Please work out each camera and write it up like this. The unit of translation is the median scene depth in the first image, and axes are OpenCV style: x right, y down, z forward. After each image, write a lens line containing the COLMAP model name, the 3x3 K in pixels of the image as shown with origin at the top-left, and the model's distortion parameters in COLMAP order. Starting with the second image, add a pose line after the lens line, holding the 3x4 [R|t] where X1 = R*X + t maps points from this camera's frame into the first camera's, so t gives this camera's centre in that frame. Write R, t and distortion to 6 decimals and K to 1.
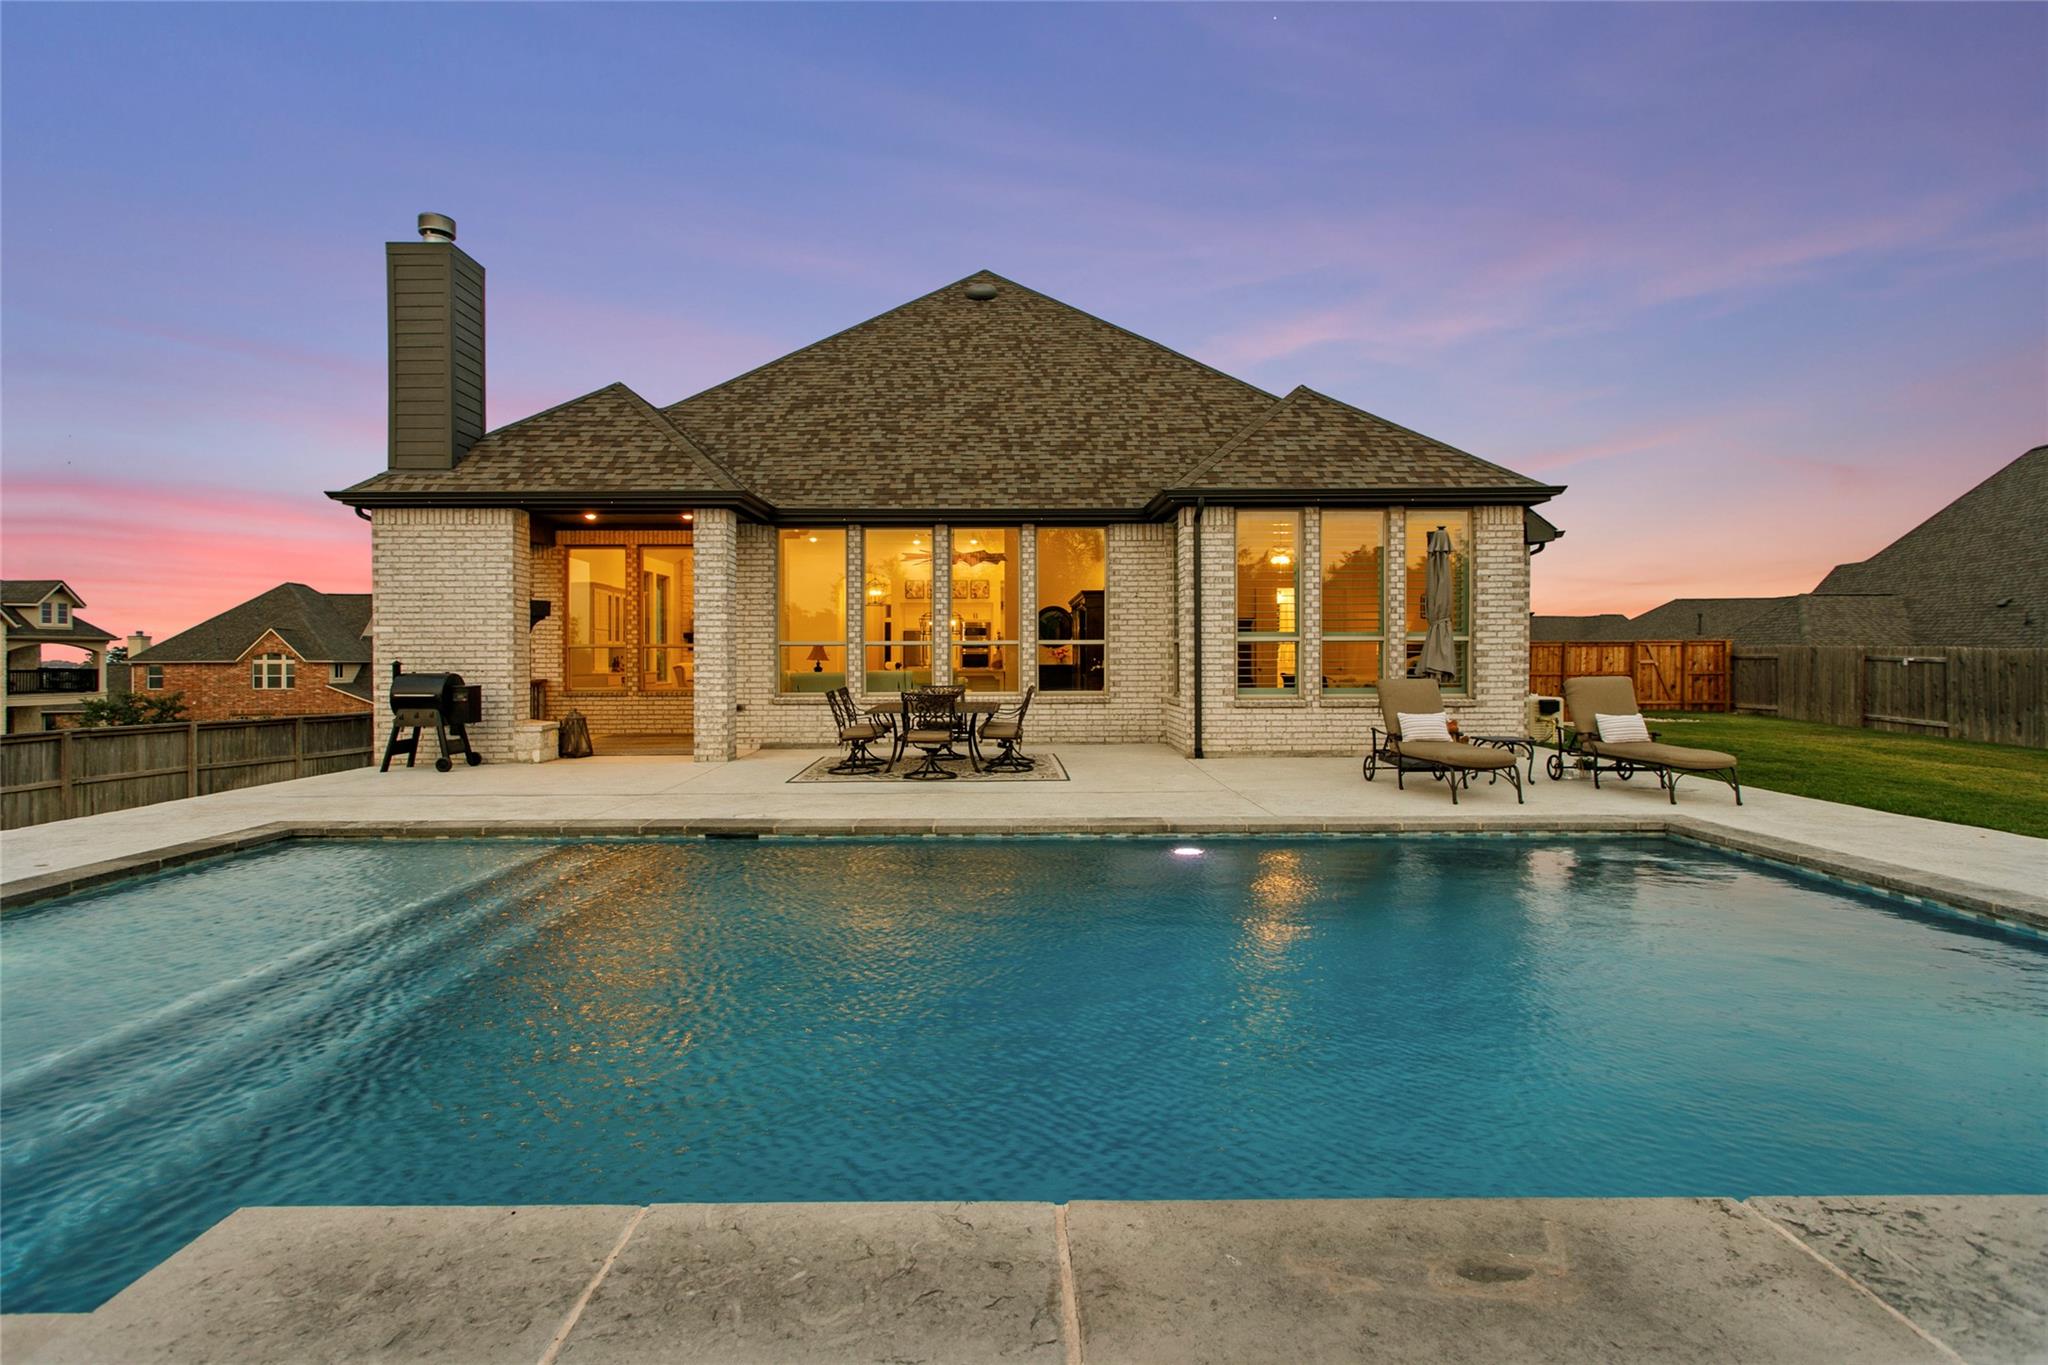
lens RADIAL K [[970.1, 0, 1004.6], [0, 970.1, 672.1], [0, 0, 1]] dist [0.002715, 0.000658]
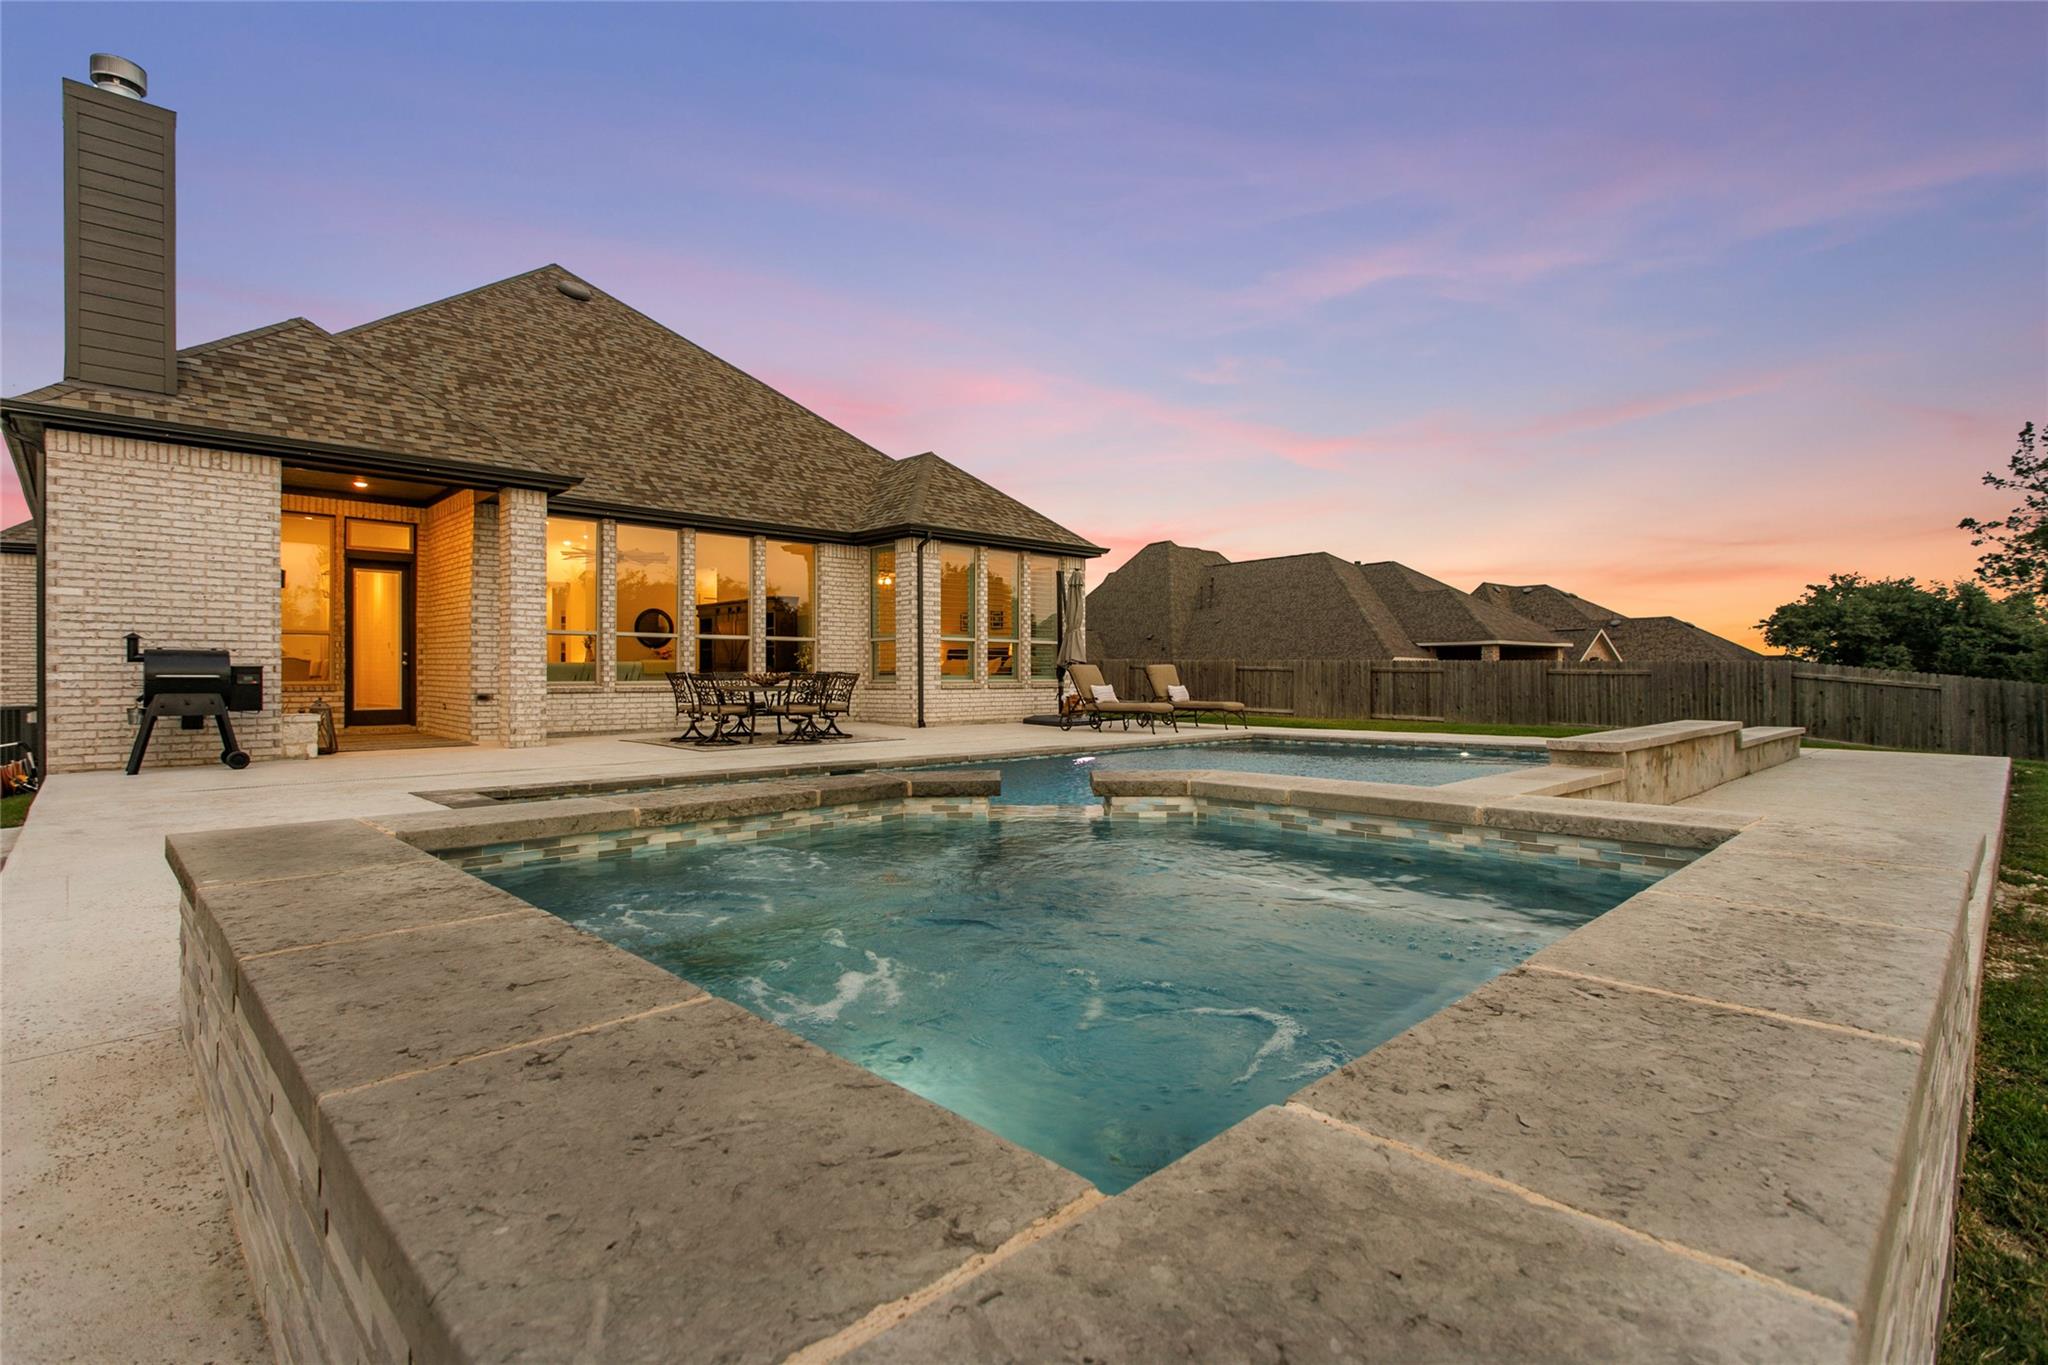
lens RADIAL K [[970.1, 0, 1012.9], [0, 970.1, 680.0], [0, 0, 1]] dist [0.002715, 0.000658]
pose [[0.724163, 0.000538, 0.689629, -0.623973], [0.007666, 0.999932, -0.008830, 0.036469], [-0.689587, 0.011681, 0.724109, -0.048144]]
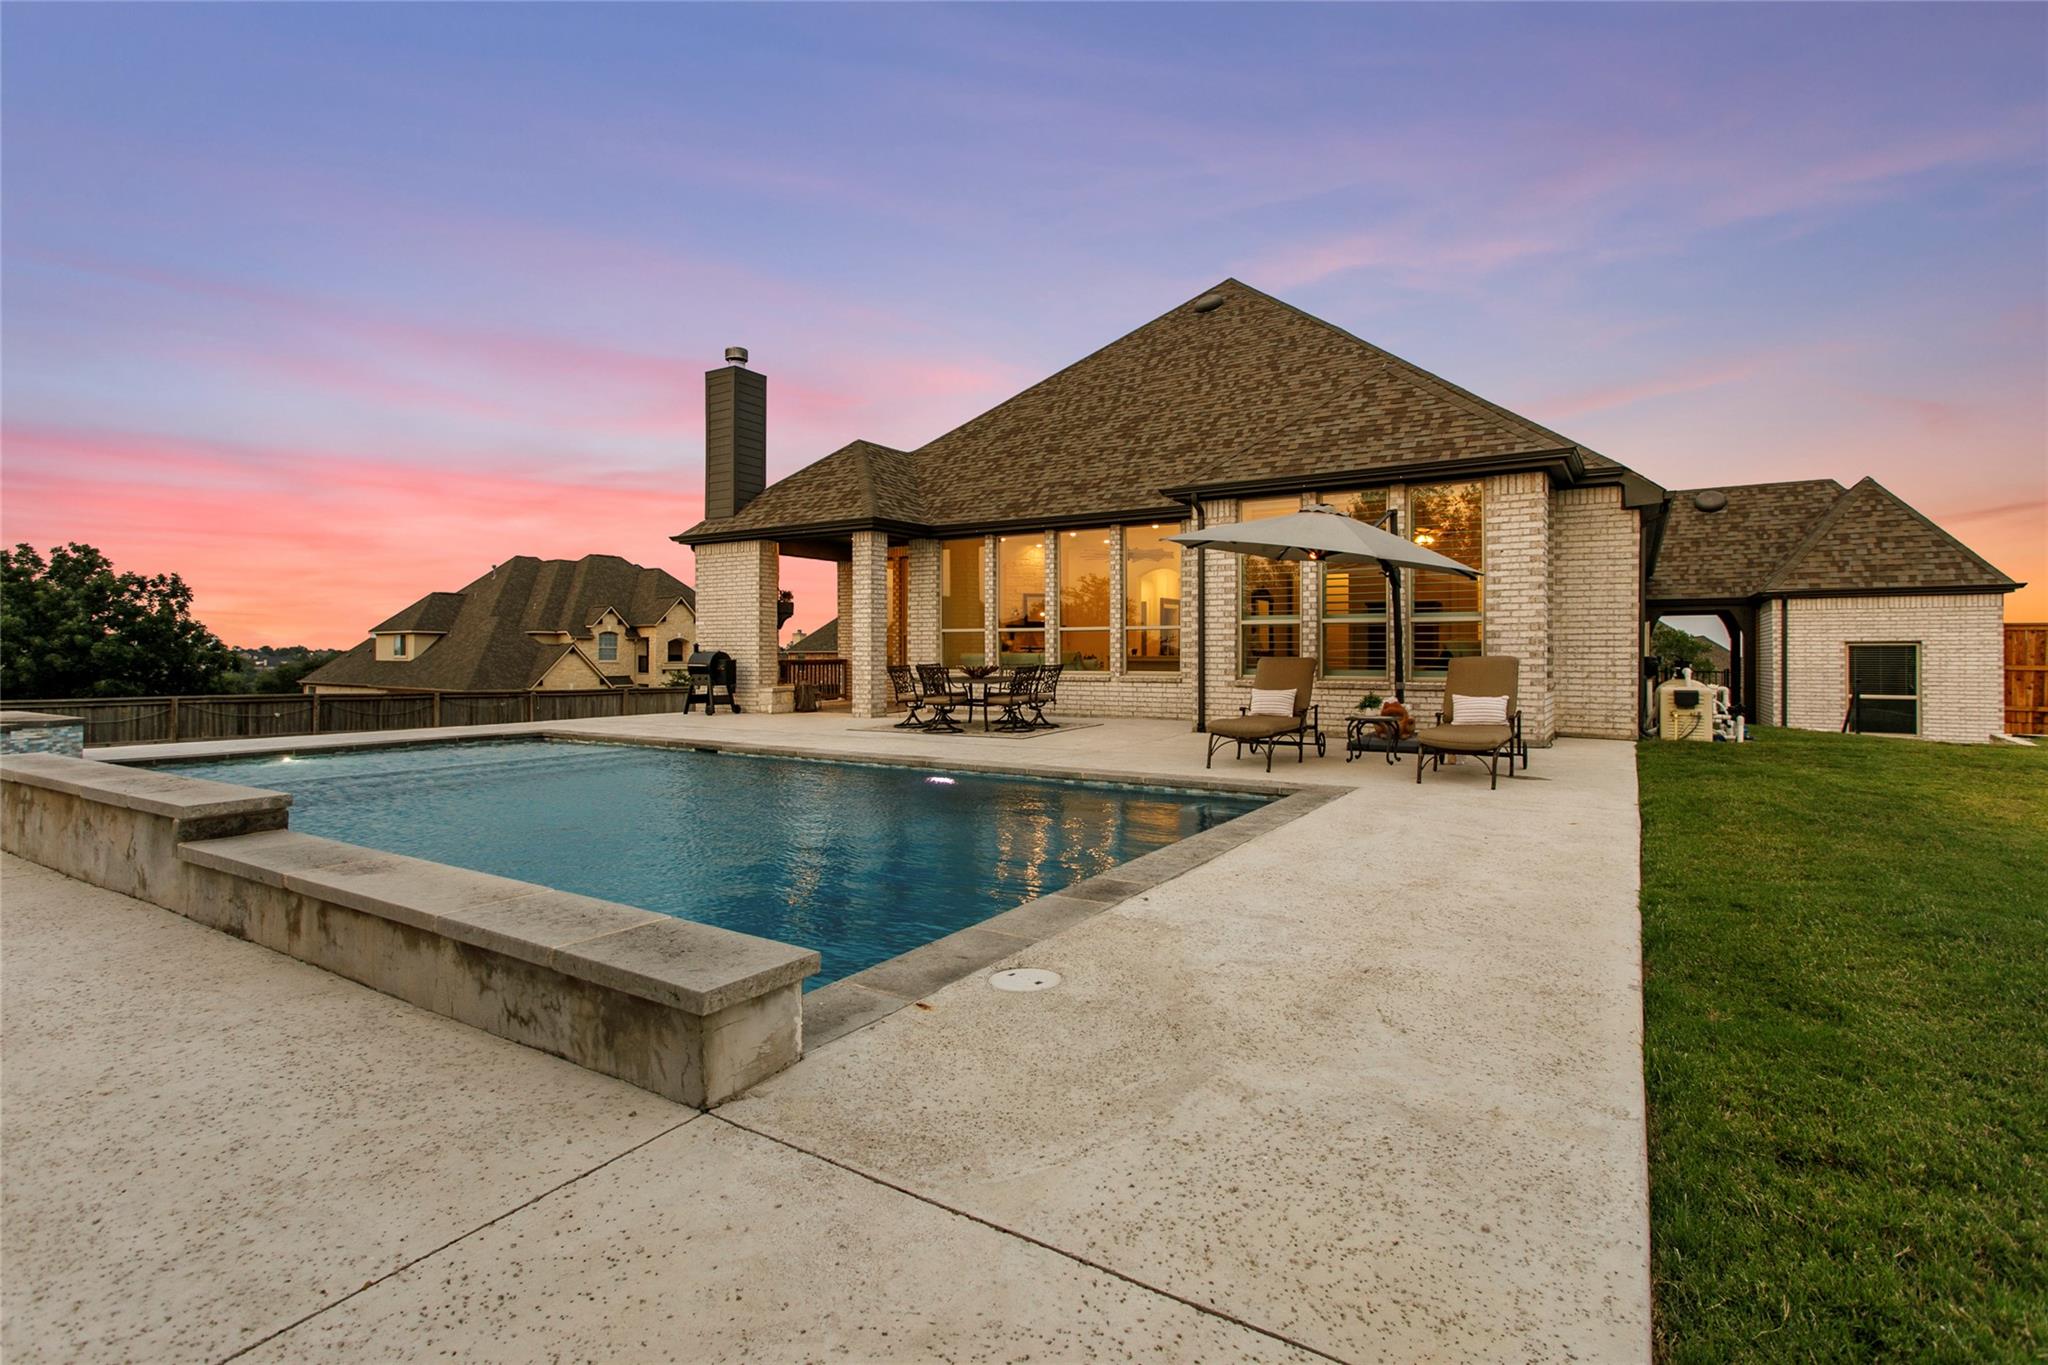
lens RADIAL K [[970.1, 0, 1006.3], [0, 970.1, 661.3], [0, 0, 1]] dist [0.002715, 0.000658]
pose [[0.840622, 0.009107, -0.541545, 0.604053], [-0.012117, 0.999925, -0.001993, 0.014078], [0.541486, 0.008237, 0.840669, -0.034025]]
